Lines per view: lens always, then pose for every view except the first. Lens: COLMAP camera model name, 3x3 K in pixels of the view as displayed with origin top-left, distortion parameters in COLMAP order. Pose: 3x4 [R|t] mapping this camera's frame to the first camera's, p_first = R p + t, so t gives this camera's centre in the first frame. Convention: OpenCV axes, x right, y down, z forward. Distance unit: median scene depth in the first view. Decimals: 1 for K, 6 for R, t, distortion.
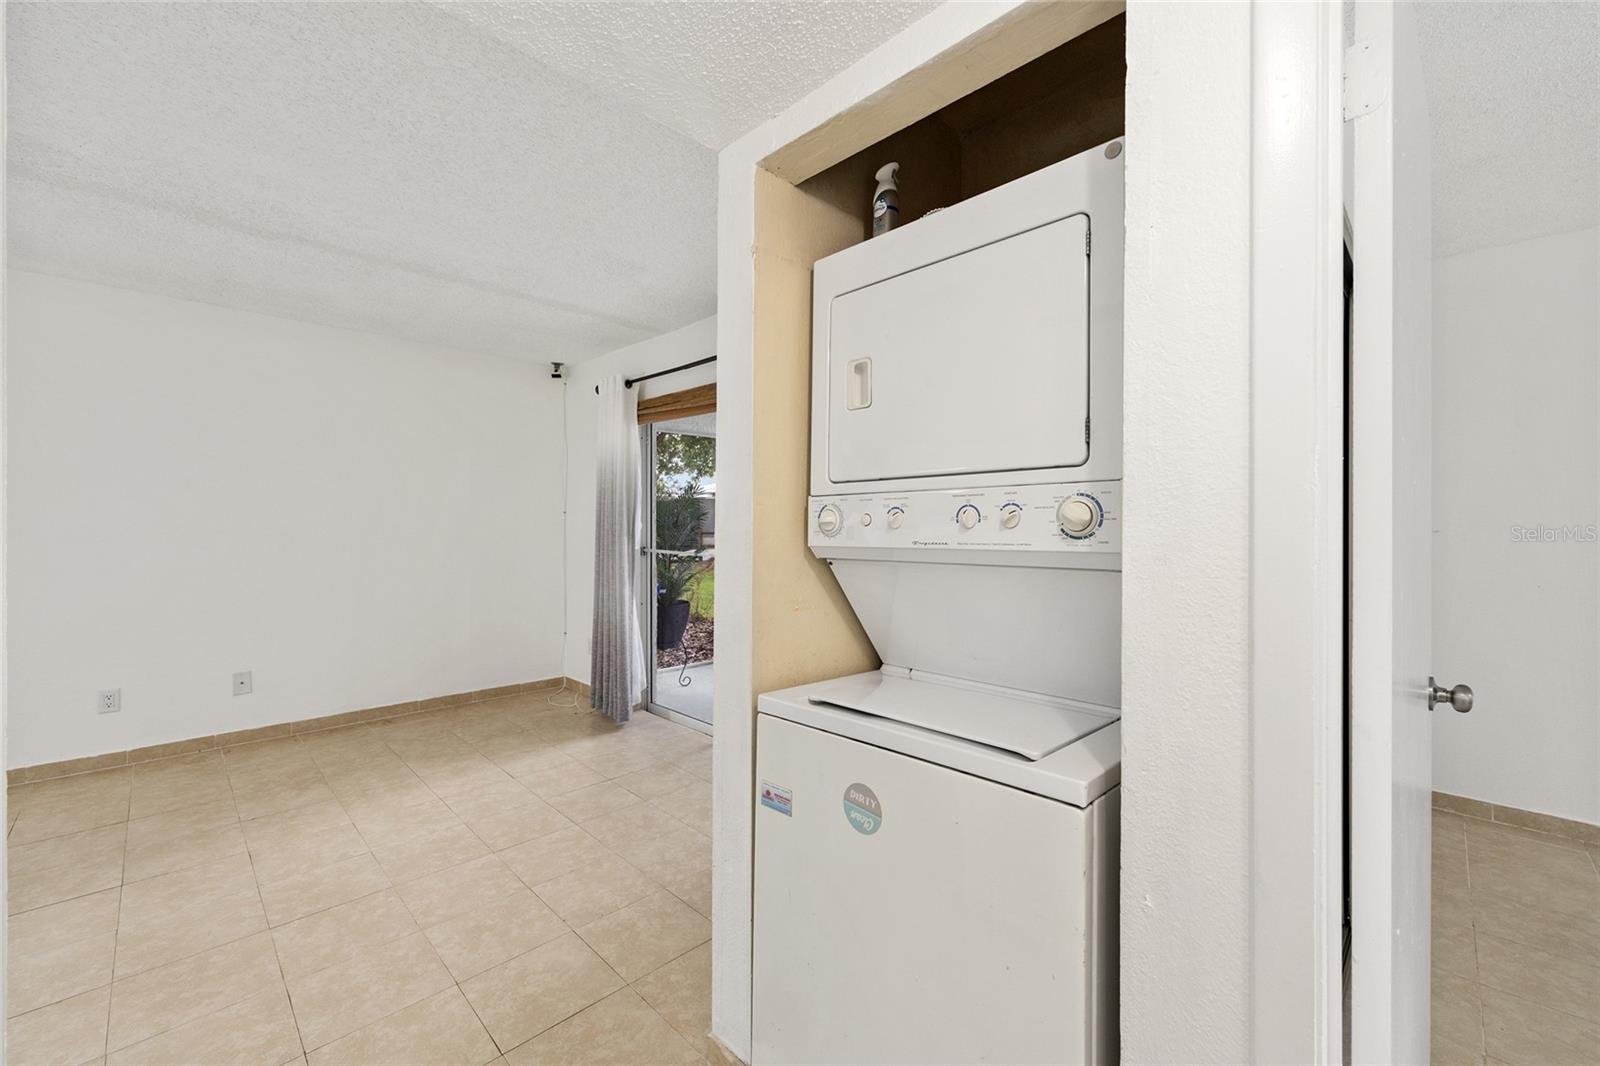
lens RADIAL K [[638.5, 0, 800.7], [0, 638.5, 526.2], [0, 0, 1]] dist [-0.001653, 0.000334]
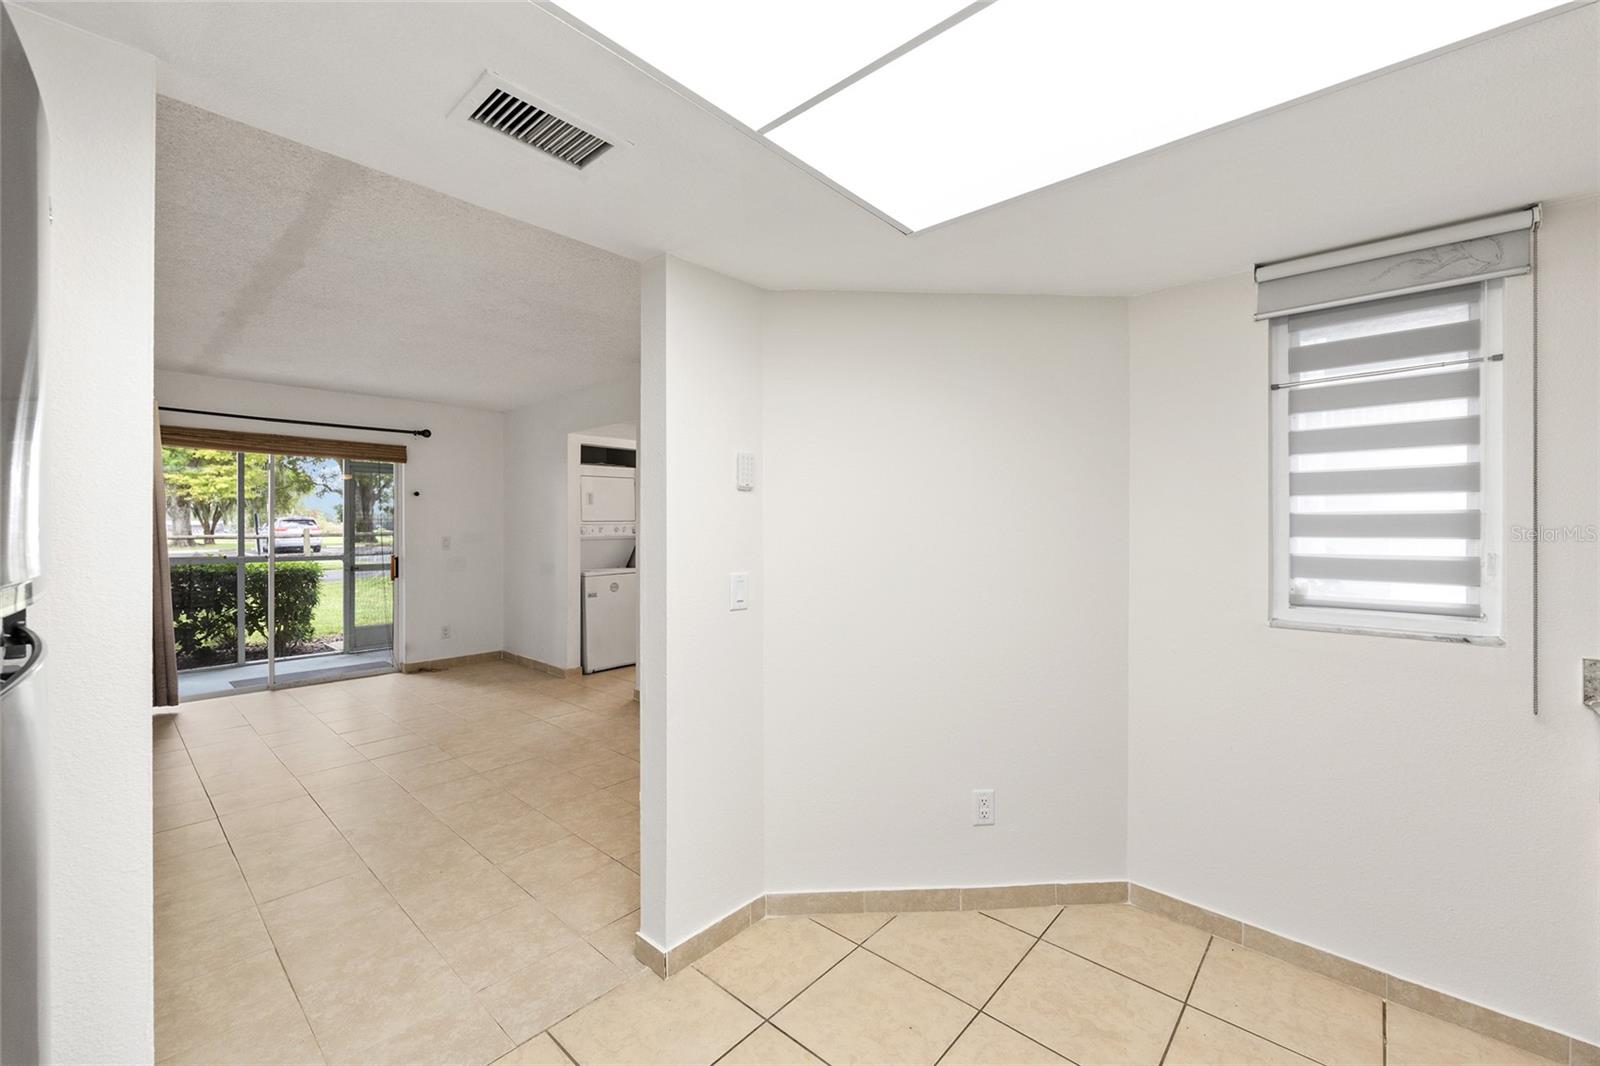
lens RADIAL K [[638.5, 0, 800.7], [0, 638.5, 526.2], [0, 0, 1]] dist [-0.001653, 0.000334]
pose [[-0.051282, -0.001161, 0.998684, -2.189930], [0.005581, 0.999983, 0.001450, -0.019429], [-0.998669, 0.005648, -0.051275, -0.097485]]
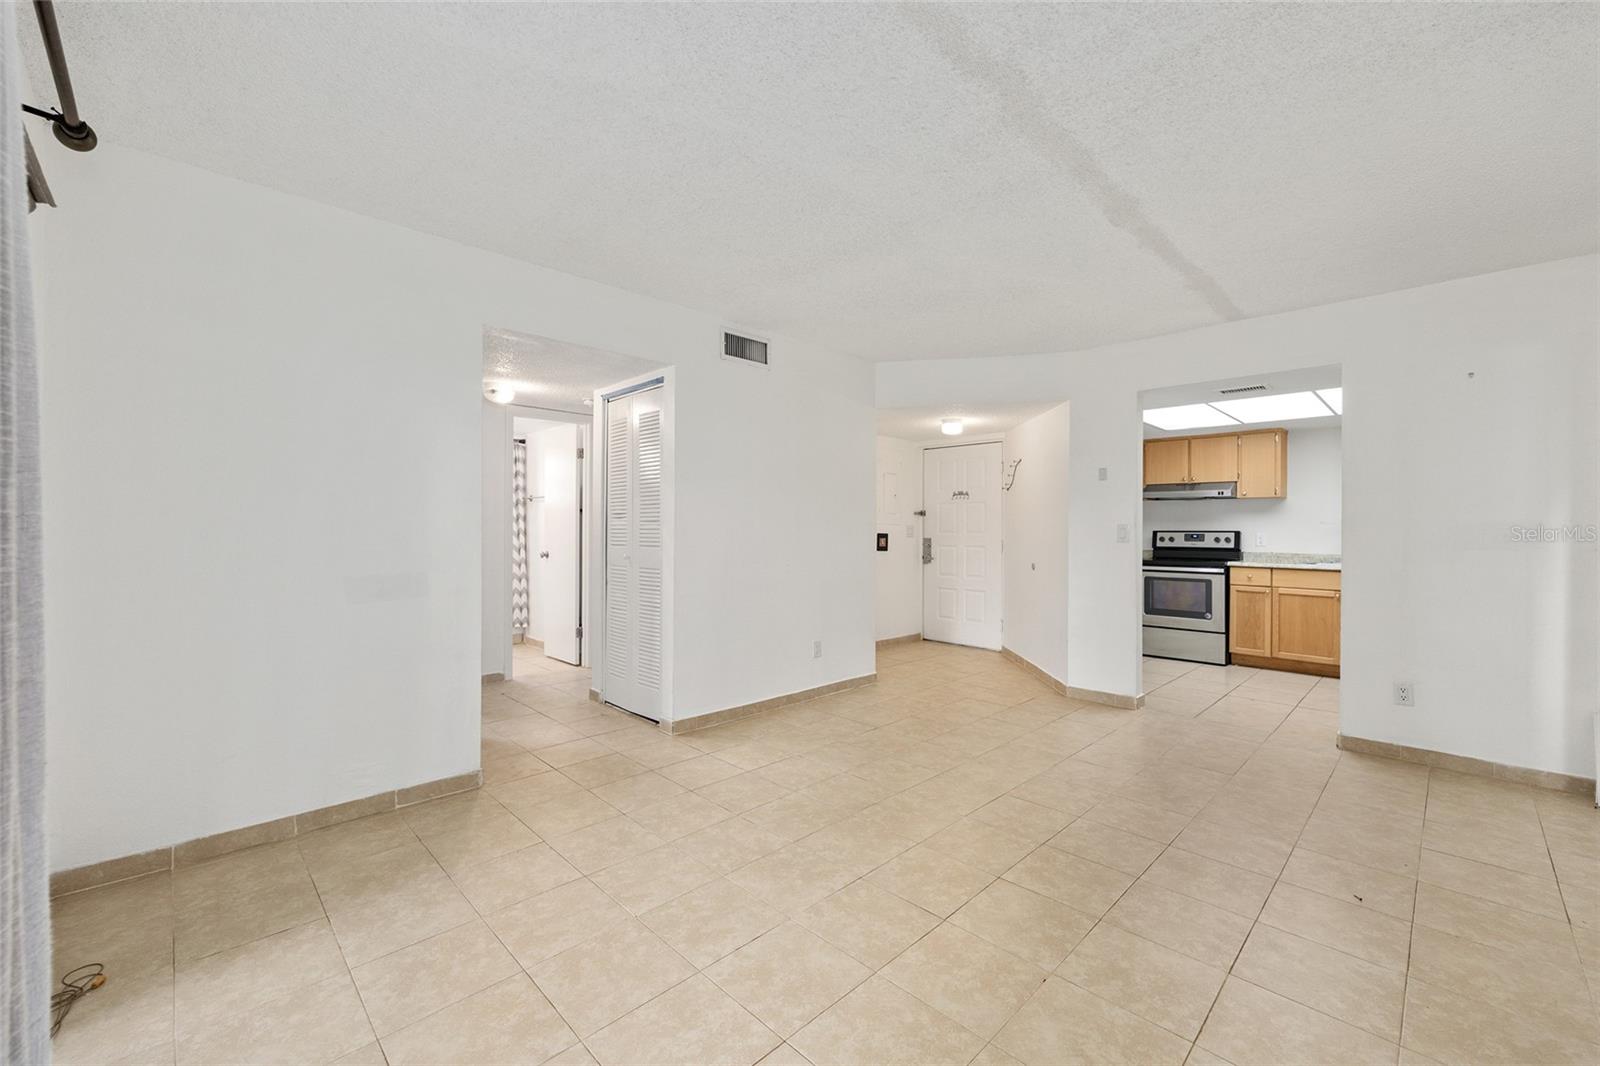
lens RADIAL K [[638.5, 0, 800.7], [0, 638.5, 526.2], [0, 0, 1]] dist [-0.001653, 0.000334]
pose [[-0.999902, -0.009658, 0.010155, -0.636130], [-0.009659, 0.999953, -0.000095, 0.021874], [-0.010153, -0.000193, -0.999948, 1.651268]]
